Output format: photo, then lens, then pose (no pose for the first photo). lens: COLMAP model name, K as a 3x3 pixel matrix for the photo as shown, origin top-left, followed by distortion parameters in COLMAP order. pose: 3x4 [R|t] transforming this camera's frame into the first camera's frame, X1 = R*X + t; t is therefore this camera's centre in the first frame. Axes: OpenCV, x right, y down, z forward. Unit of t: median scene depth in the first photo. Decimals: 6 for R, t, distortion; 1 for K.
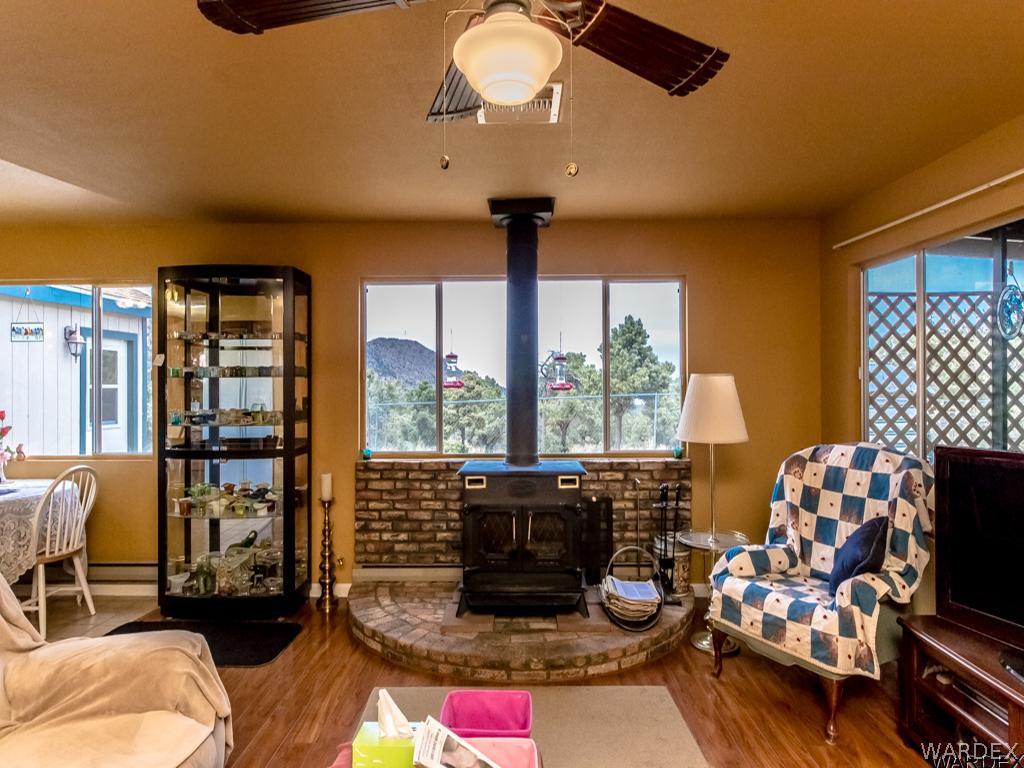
lens RADIAL K [[597.7, 0, 512.0], [0, 597.7, 384.0], [0, 0, 1]] dist [0.023871, -0.032444]
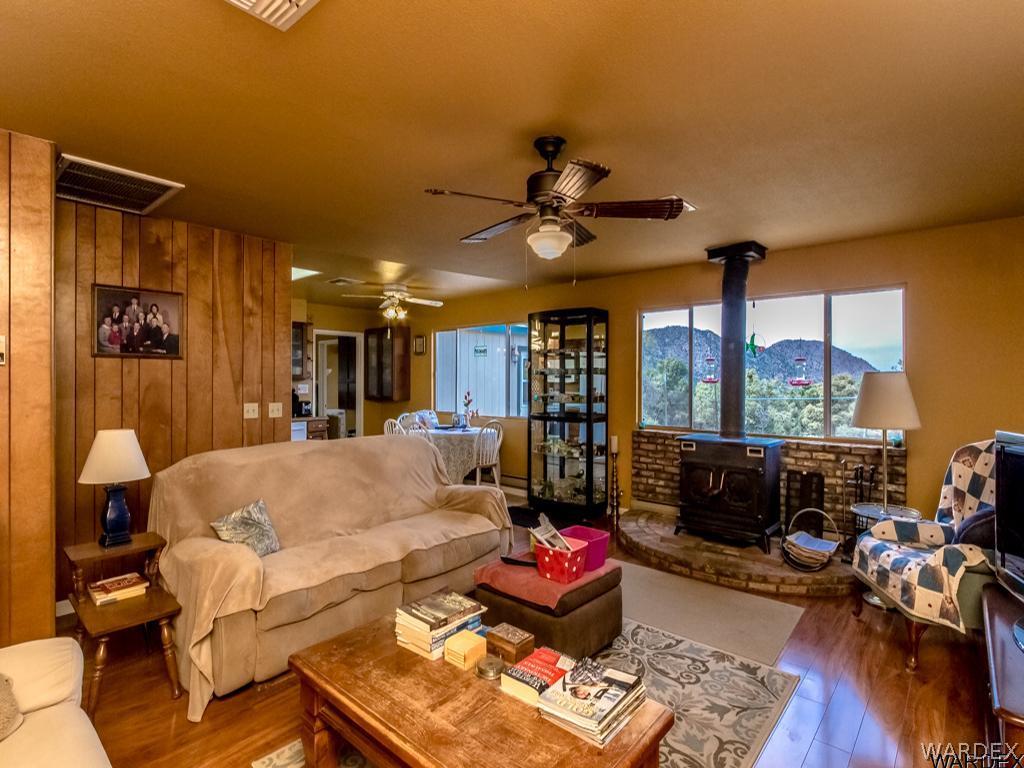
lens RADIAL K [[519.8, 0, 512.0], [0, 519.8, 384.0], [0, 0, 1]] dist [0.000922, 0.000242]
pose [[0.757161, 0.011794, -0.653122, 0.400694], [-0.010720, 0.999927, 0.005628, 0.008969], [0.653140, 0.002741, 0.757232, -0.224586]]
